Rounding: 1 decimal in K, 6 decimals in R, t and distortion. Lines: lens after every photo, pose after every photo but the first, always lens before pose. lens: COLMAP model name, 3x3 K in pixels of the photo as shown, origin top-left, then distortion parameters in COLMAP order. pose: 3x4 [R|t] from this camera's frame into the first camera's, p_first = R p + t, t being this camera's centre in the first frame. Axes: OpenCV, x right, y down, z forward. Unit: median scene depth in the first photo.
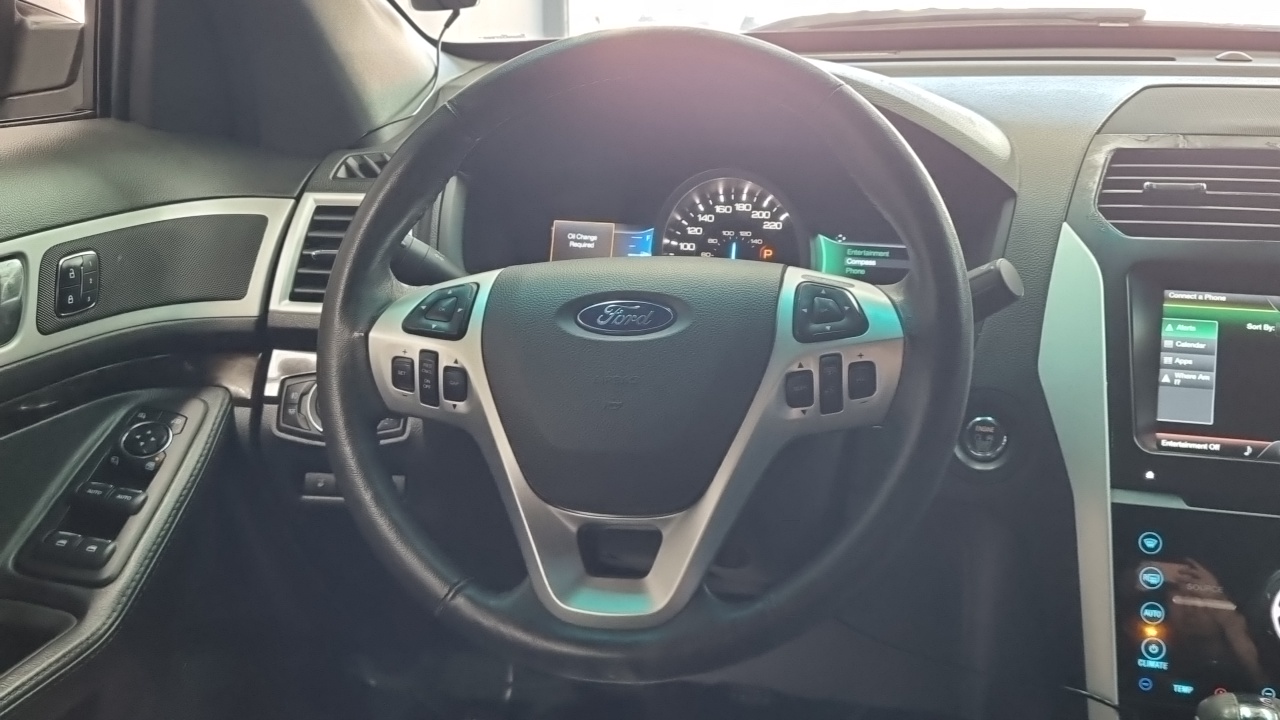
lens RADIAL K [[1420.2, 0, 637.4], [0, 1420.2, 322.8], [0, 0, 1]] dist [0.036294, -0.004775]
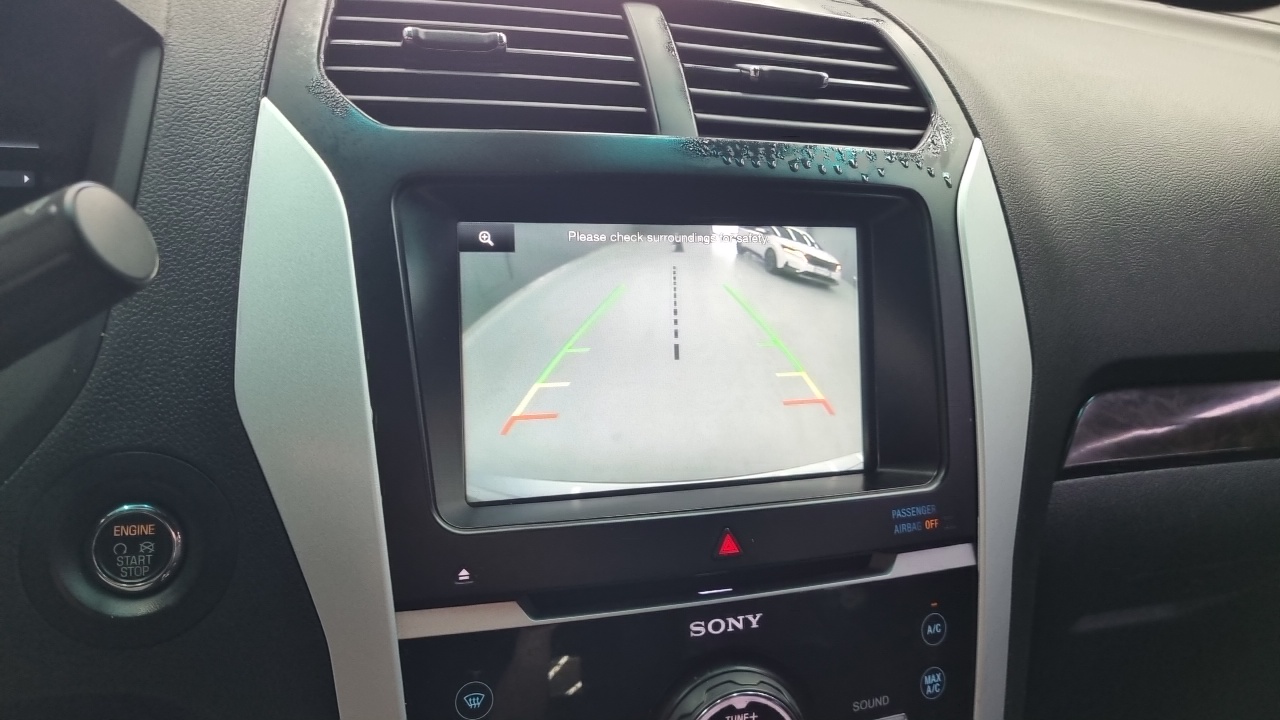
lens RADIAL K [[971.6, 0, 640.5], [0, 971.6, 339.0], [0, 0, 1]] dist [0.023931, -0.003254]
pose [[0.820235, -0.122892, 0.558669, 0.201842], [0.037105, 0.986024, 0.162420, -0.036506], [-0.570821, -0.112493, 0.813332, 0.619988]]
